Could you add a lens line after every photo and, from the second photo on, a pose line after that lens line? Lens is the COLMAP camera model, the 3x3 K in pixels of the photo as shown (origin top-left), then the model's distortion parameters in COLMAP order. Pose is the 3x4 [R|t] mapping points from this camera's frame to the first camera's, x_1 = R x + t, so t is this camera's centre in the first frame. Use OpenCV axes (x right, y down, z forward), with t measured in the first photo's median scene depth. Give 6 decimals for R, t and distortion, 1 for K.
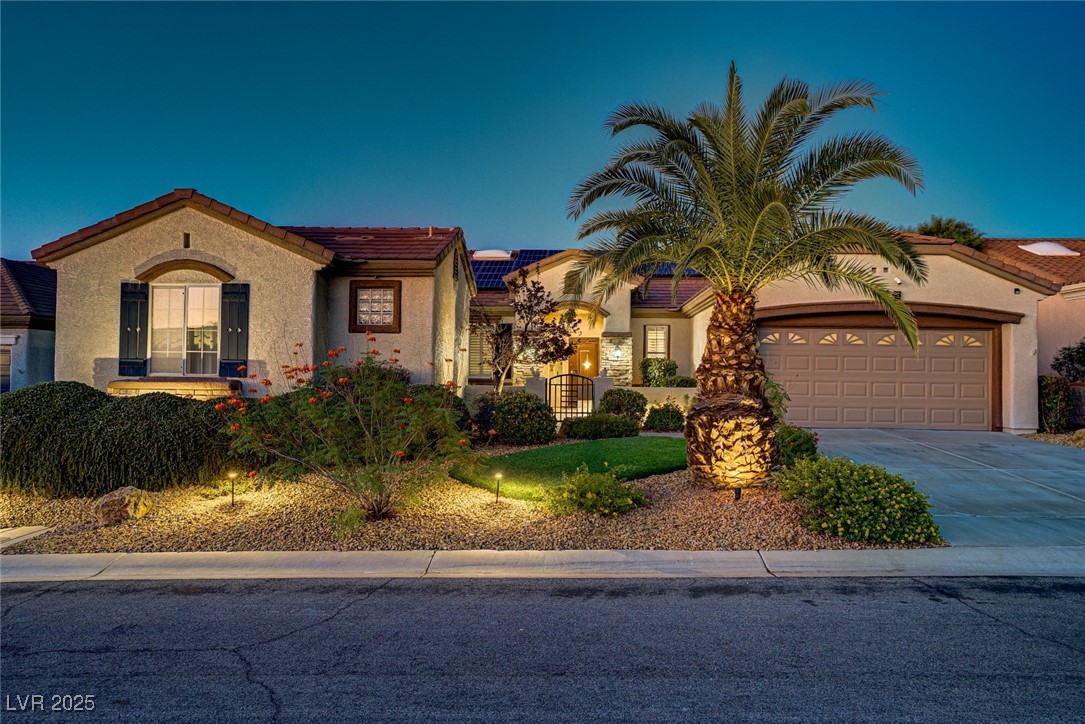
lens RADIAL K [[727.6, 0, 542.5], [0, 727.6, 362.0], [0, 0, 1]] dist [0.001501, 0.000551]
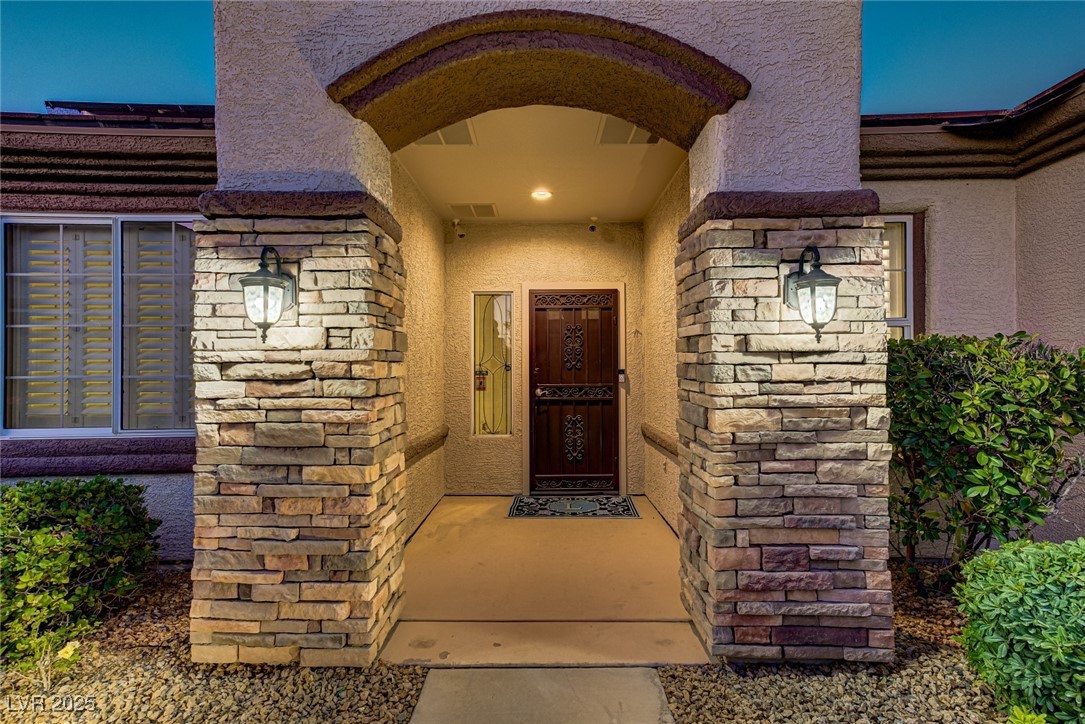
lens RADIAL K [[533.9, 0, 542.5], [0, 533.9, 362.0], [0, 0, 1]] dist [0.016632, 0.000704]
pose [[0.998757, -0.015847, 0.047249, 0.052475], [0.015640, 0.999866, 0.004733, -0.001932], [-0.047318, -0.003988, 0.998872, 1.296233]]
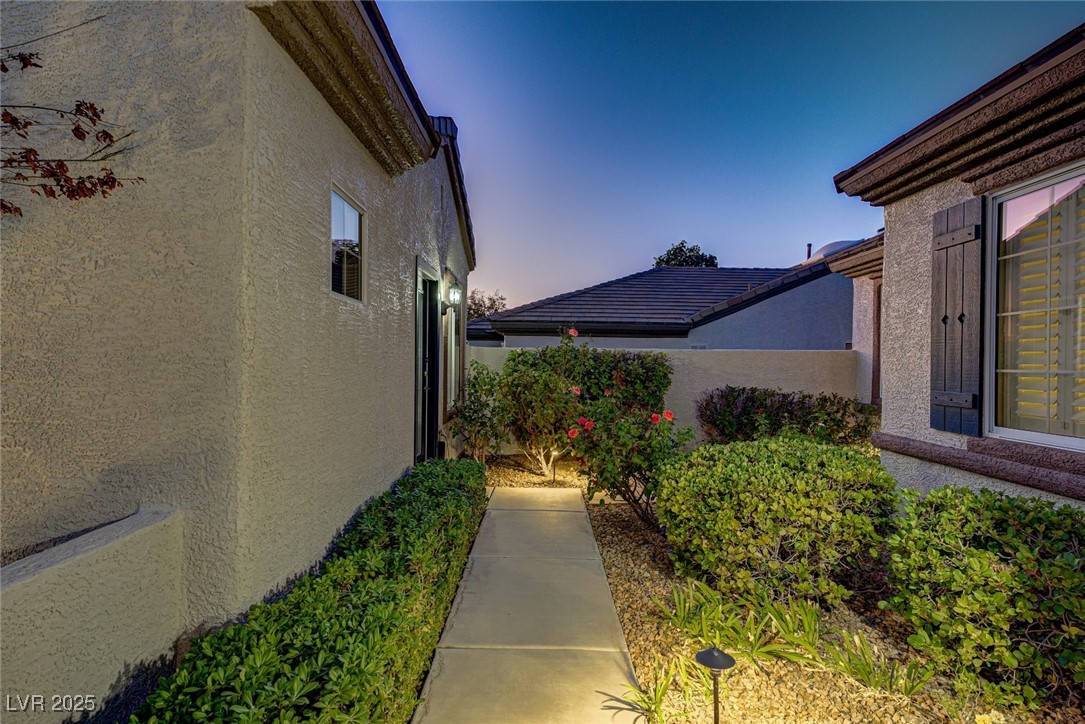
lens RADIAL K [[562.3, 0, 542.5], [0, 562.3, 362.0], [0, 0, 1]] dist [0.001006, 0.000243]
pose [[0.060416, -0.011463, -0.998107, 0.042473], [0.012729, 0.999862, -0.010712, -0.000953], [0.998092, -0.012058, 0.060554, 1.361580]]
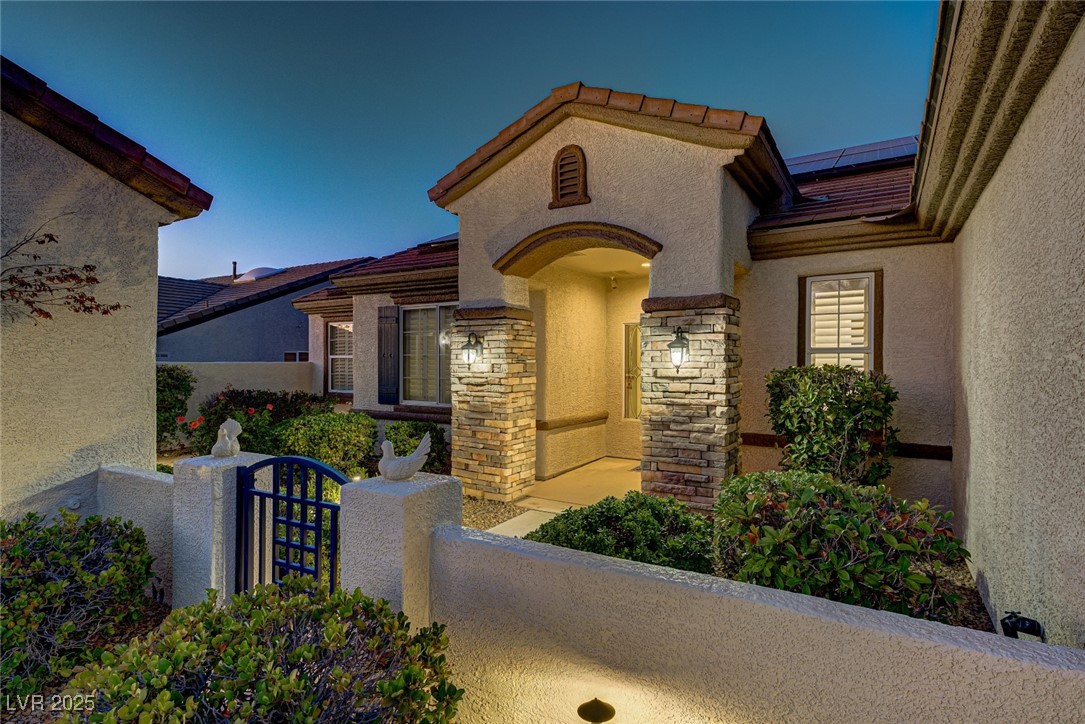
lens RADIAL K [[562.3, 0, 542.5], [0, 562.3, 362.0], [0, 0, 1]] dist [0.001006, 0.000243]
pose [[0.876407, -0.011794, -0.481426, 0.257364], [0.020430, 0.999711, 0.012699, -0.021134], [0.481137, -0.020965, 0.876395, 1.083747]]
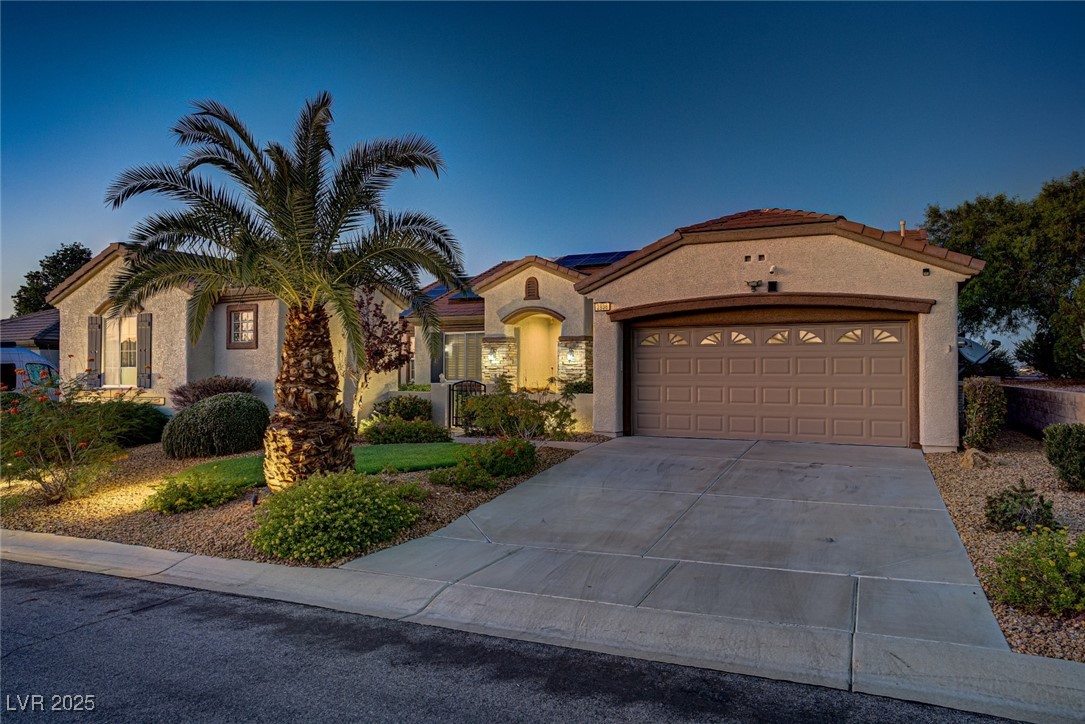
lens RADIAL K [[713.3, 0, 542.5], [0, 713.3, 362.0], [0, 0, 1]] dist [0.004516, 0.002366]
pose [[0.913526, -0.017437, -0.406407, 0.682746], [0.018783, 0.999823, -0.000676, -0.008219], [0.406347, -0.007016, 0.913692, 0.141820]]
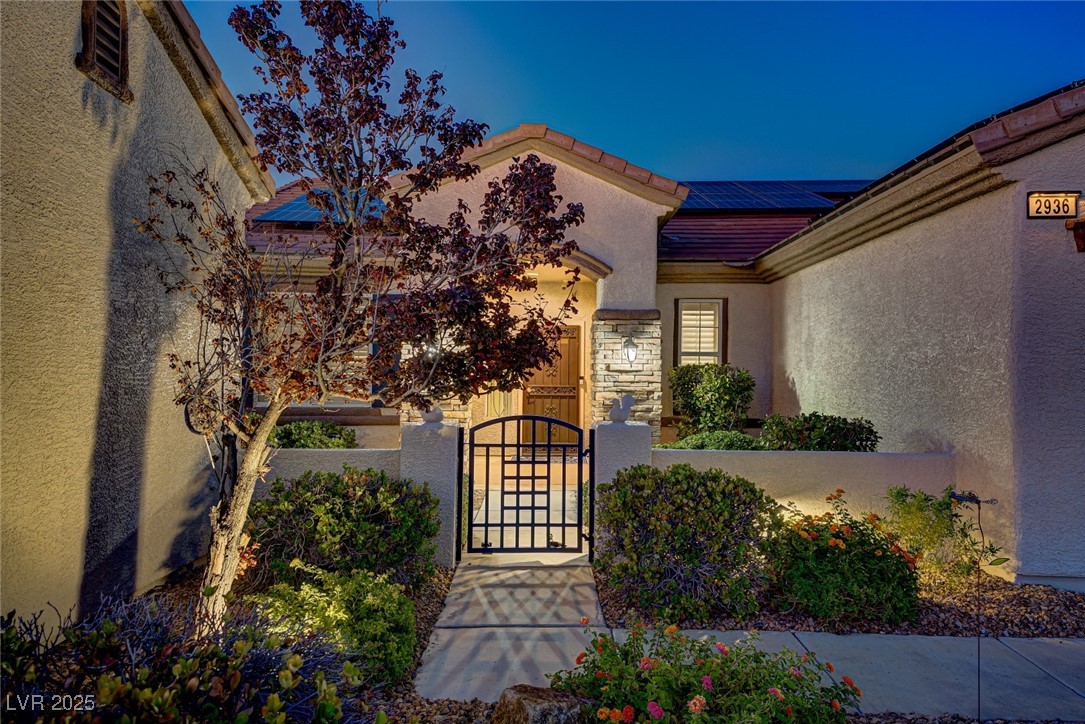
lens RADIAL K [[748.0, 0, 542.5], [0, 748.0, 362.0], [0, 0, 1]] dist [0.003746, 0.000190]
pose [[0.997969, -0.000594, 0.063694, 0.026814], [0.000505, 0.999999, 0.001404, -0.012410], [-0.063695, -0.001369, 0.997969, 0.787846]]
